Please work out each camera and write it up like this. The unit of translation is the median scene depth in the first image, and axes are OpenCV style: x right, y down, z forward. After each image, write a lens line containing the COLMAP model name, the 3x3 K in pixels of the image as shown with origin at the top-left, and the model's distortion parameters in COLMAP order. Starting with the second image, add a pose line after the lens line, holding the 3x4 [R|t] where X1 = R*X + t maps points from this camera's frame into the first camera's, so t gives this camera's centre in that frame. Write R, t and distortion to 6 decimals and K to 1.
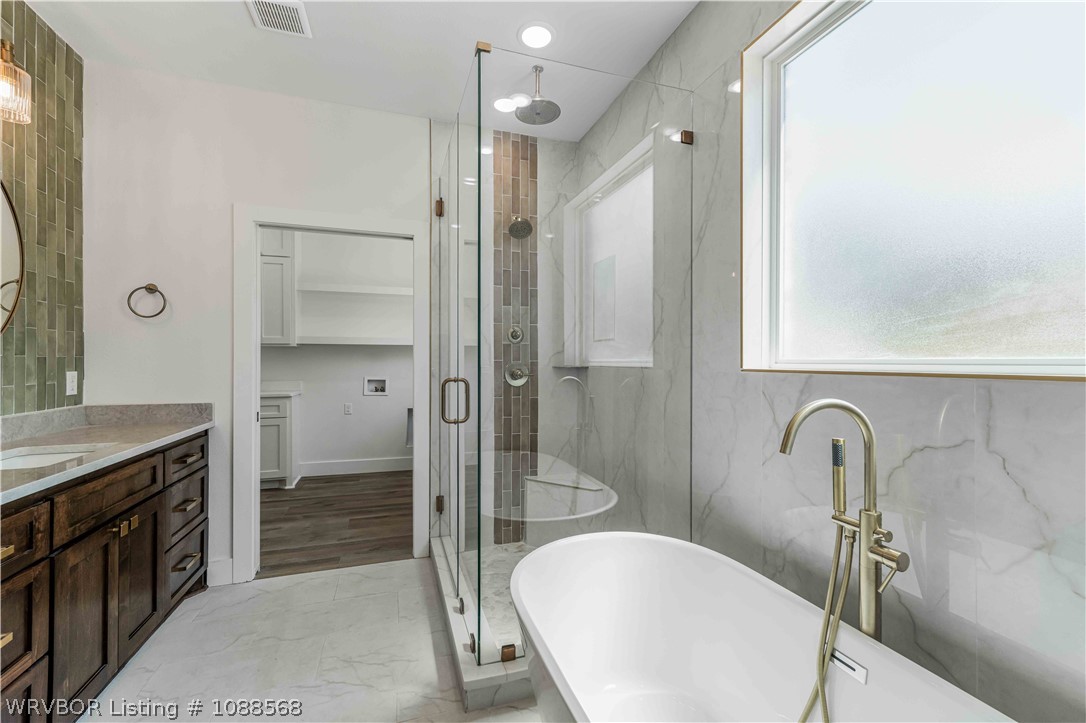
lens RADIAL K [[430.5, 0, 539.8], [0, 430.5, 364.0], [0, 0, 1]] dist [0.009842, -0.000020]
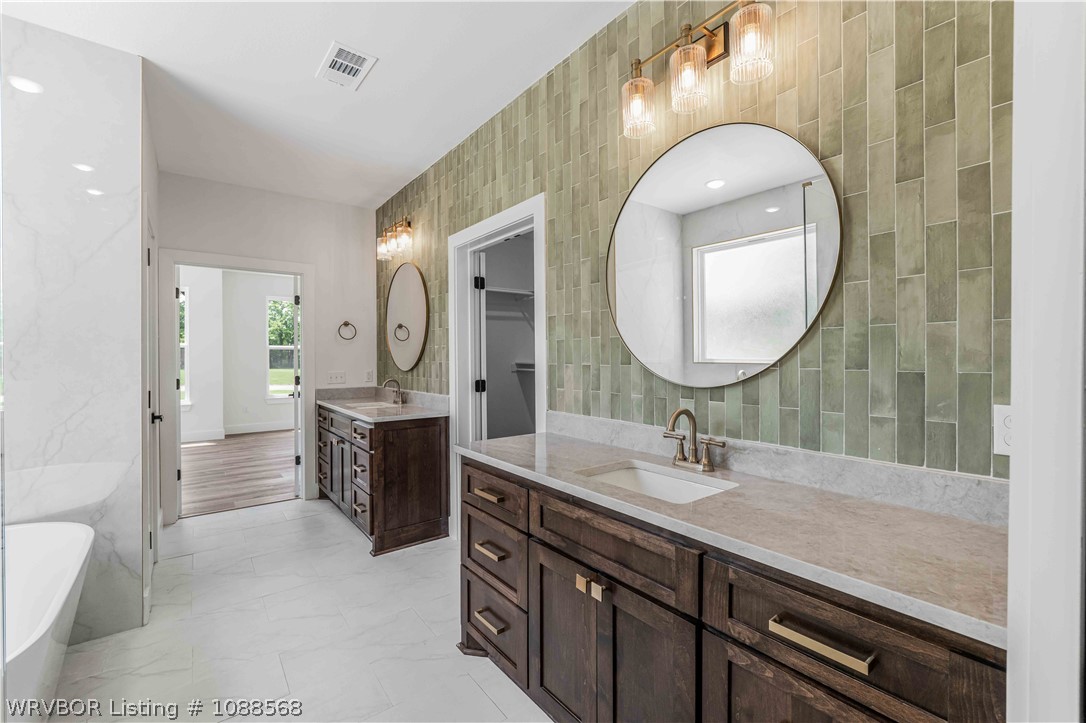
lens RADIAL K [[430.5, 0, 539.8], [0, 430.5, 364.0], [0, 0, 1]] dist [0.009842, -0.000020]
pose [[-0.938755, 0.000929, -0.344584, -0.495268], [-0.002793, 0.999943, 0.010306, -0.032490], [0.344574, 0.010638, -0.938699, 1.399372]]
